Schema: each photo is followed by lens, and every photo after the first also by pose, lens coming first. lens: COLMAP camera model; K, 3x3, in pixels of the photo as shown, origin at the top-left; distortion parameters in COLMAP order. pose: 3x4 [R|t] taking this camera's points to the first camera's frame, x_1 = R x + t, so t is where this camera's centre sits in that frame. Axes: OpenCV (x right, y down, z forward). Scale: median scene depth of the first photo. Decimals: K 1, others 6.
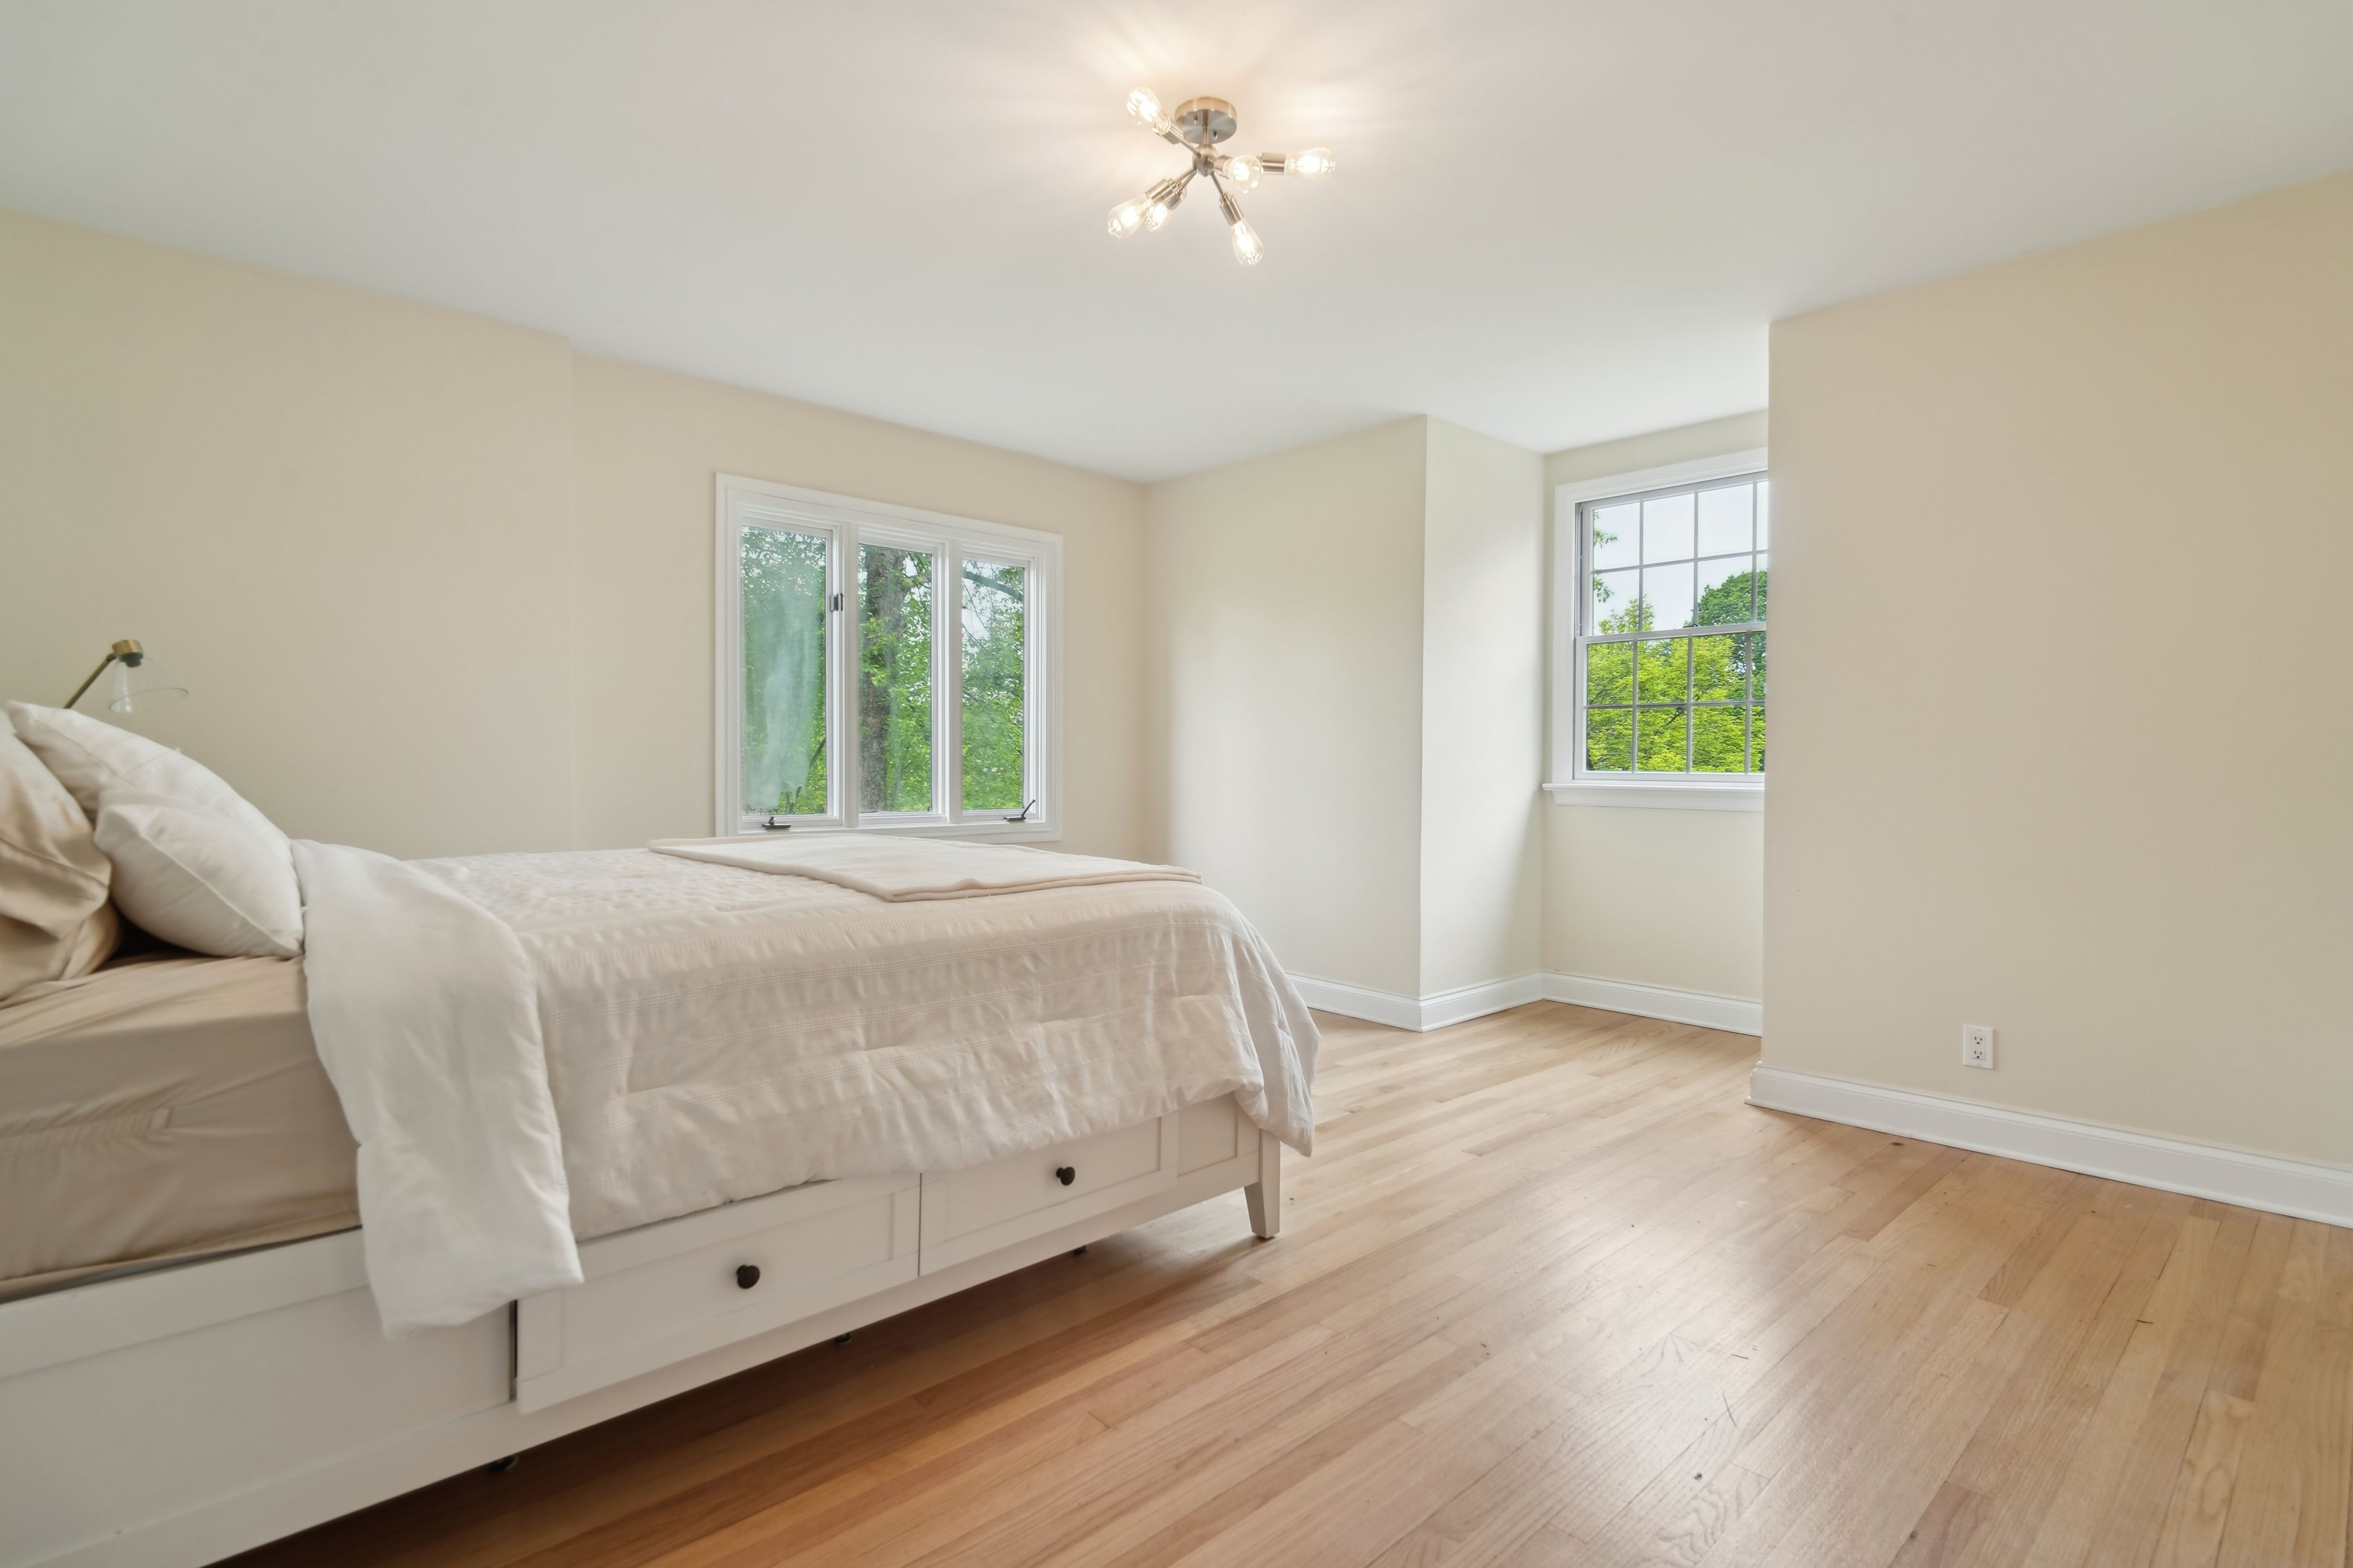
lens RADIAL K [[1127.9, 0, 1184.4], [0, 1127.9, 777.6], [0, 0, 1]] dist [0.002404, -0.000561]
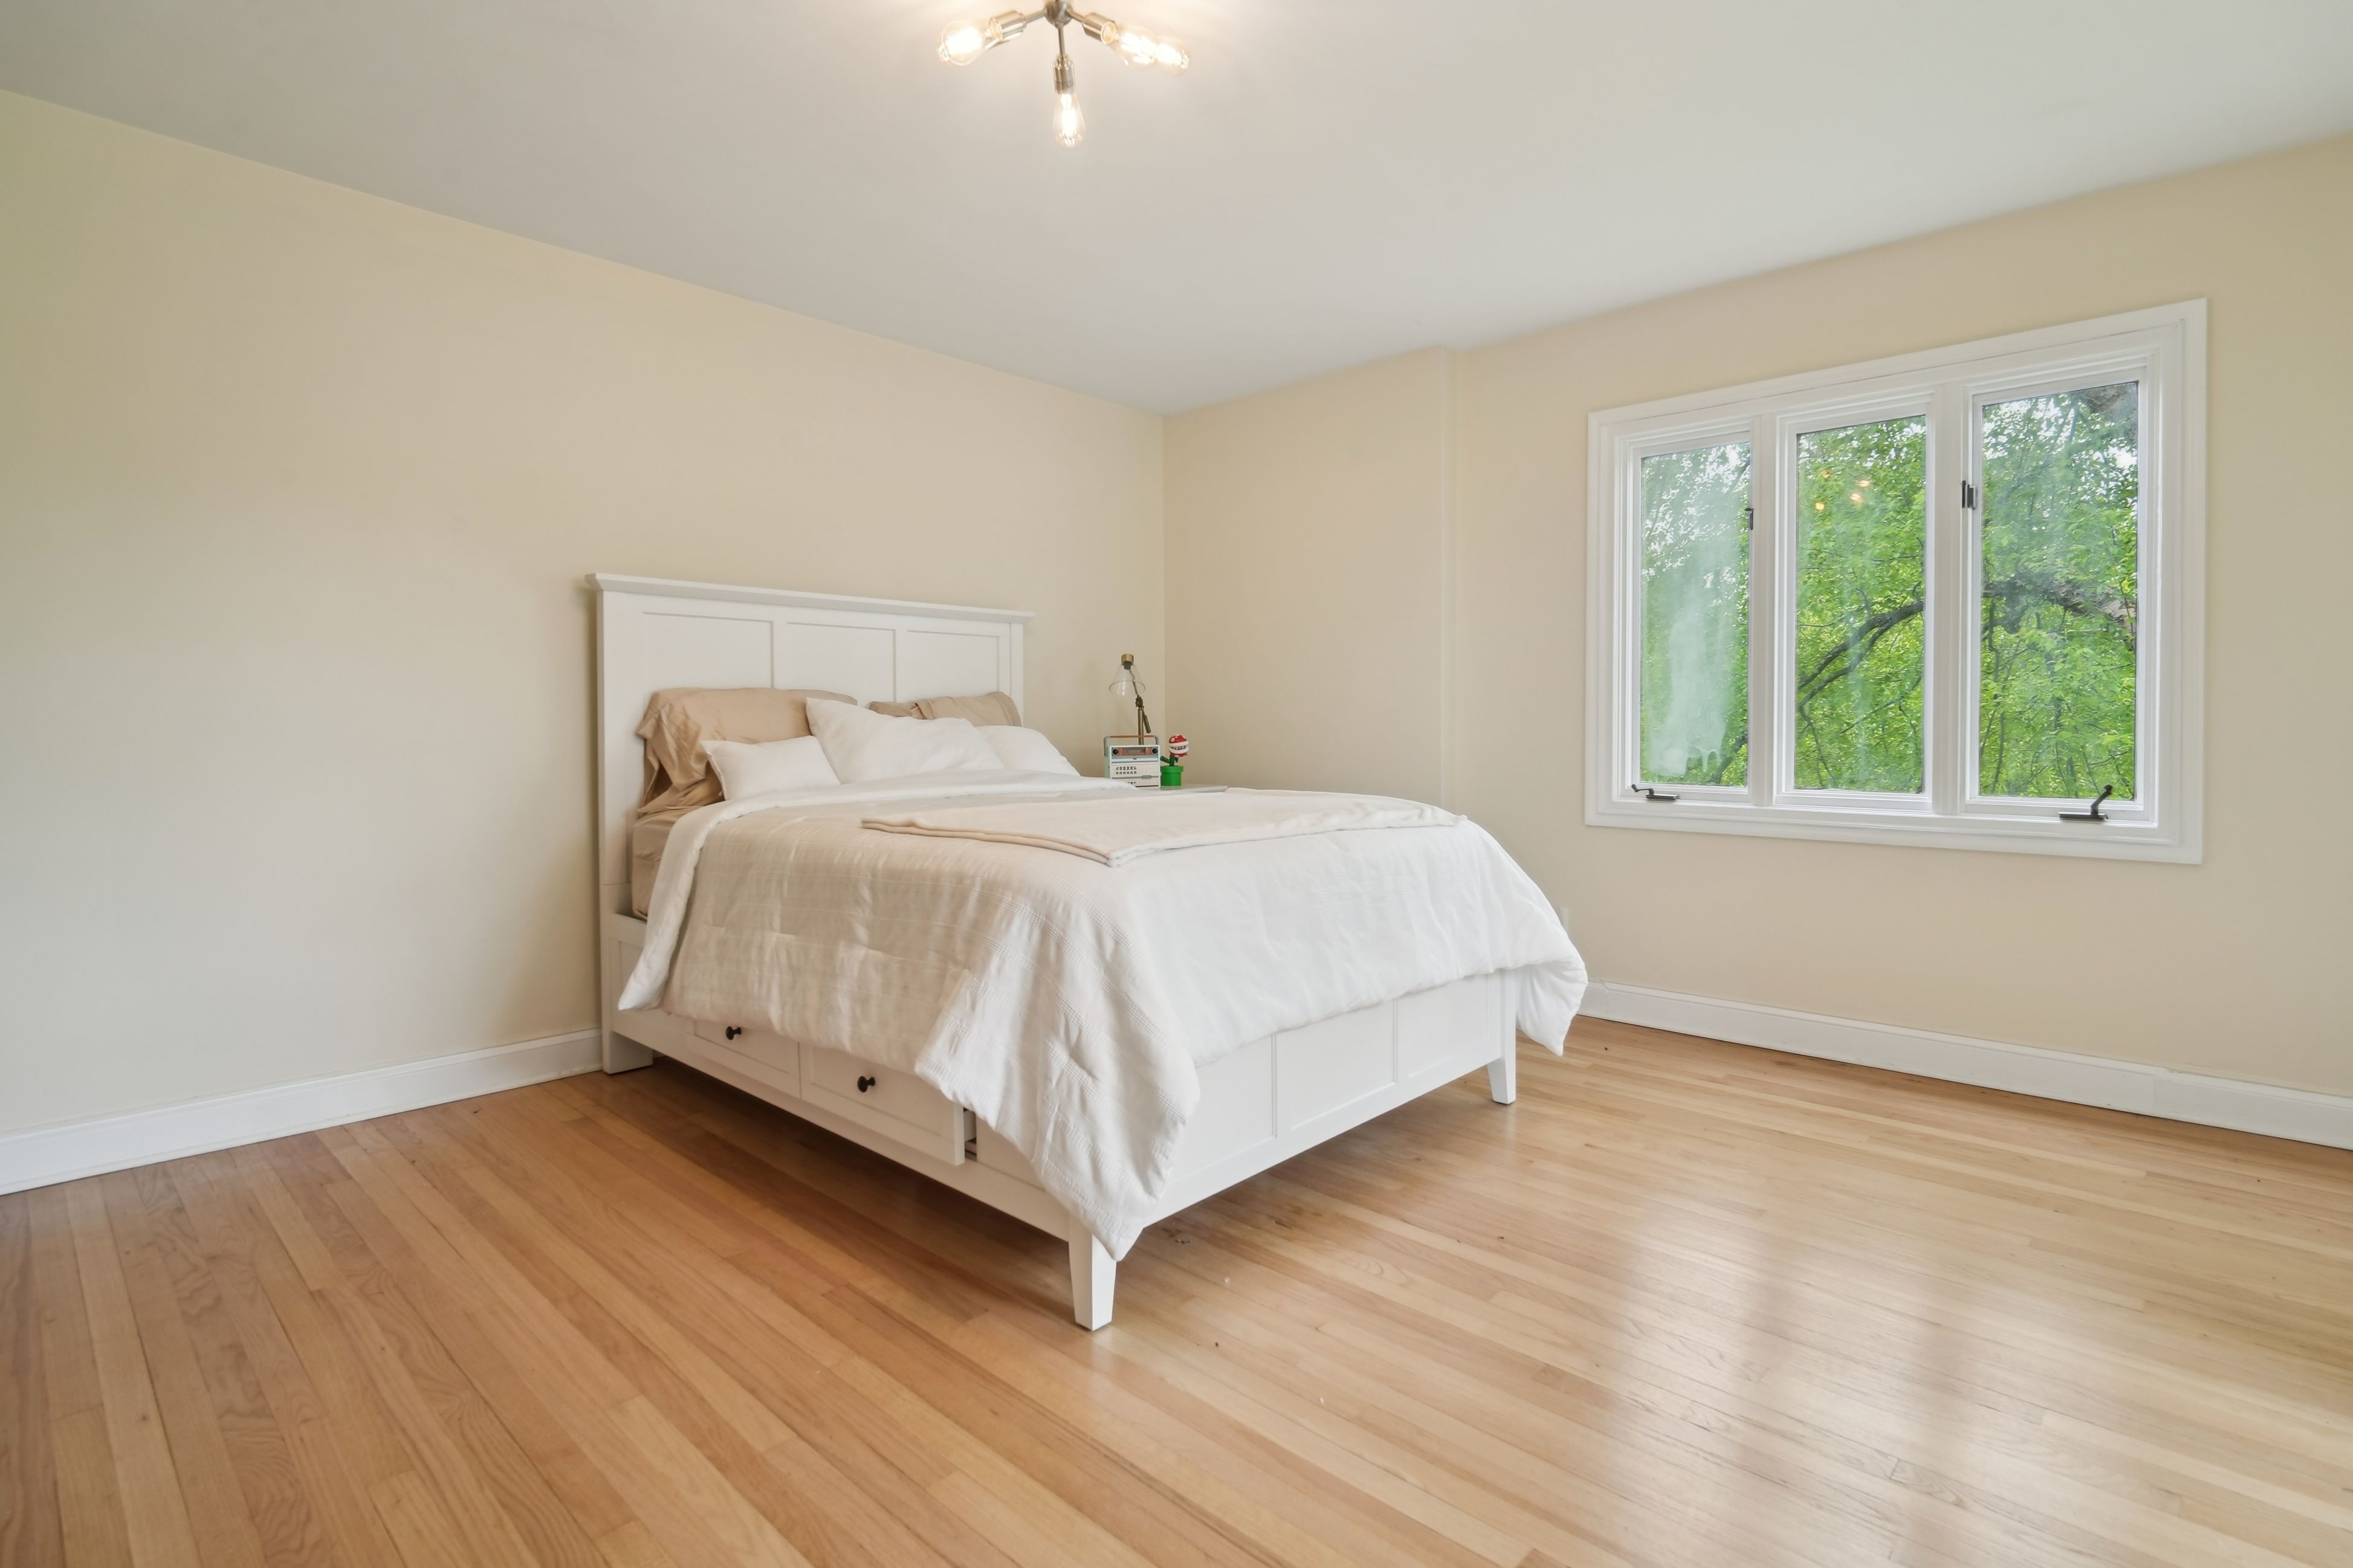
lens RADIAL K [[1145.7, 0, 1174.6], [0, 1145.7, 734.1], [0, 0, 1]] dist [0.003563, 0.000308]
pose [[0.060355, 0.001894, -0.998175, 1.048743], [-0.010595, 0.999943, 0.001256, -0.004950], [0.998121, 0.010500, 0.060372, 1.216072]]
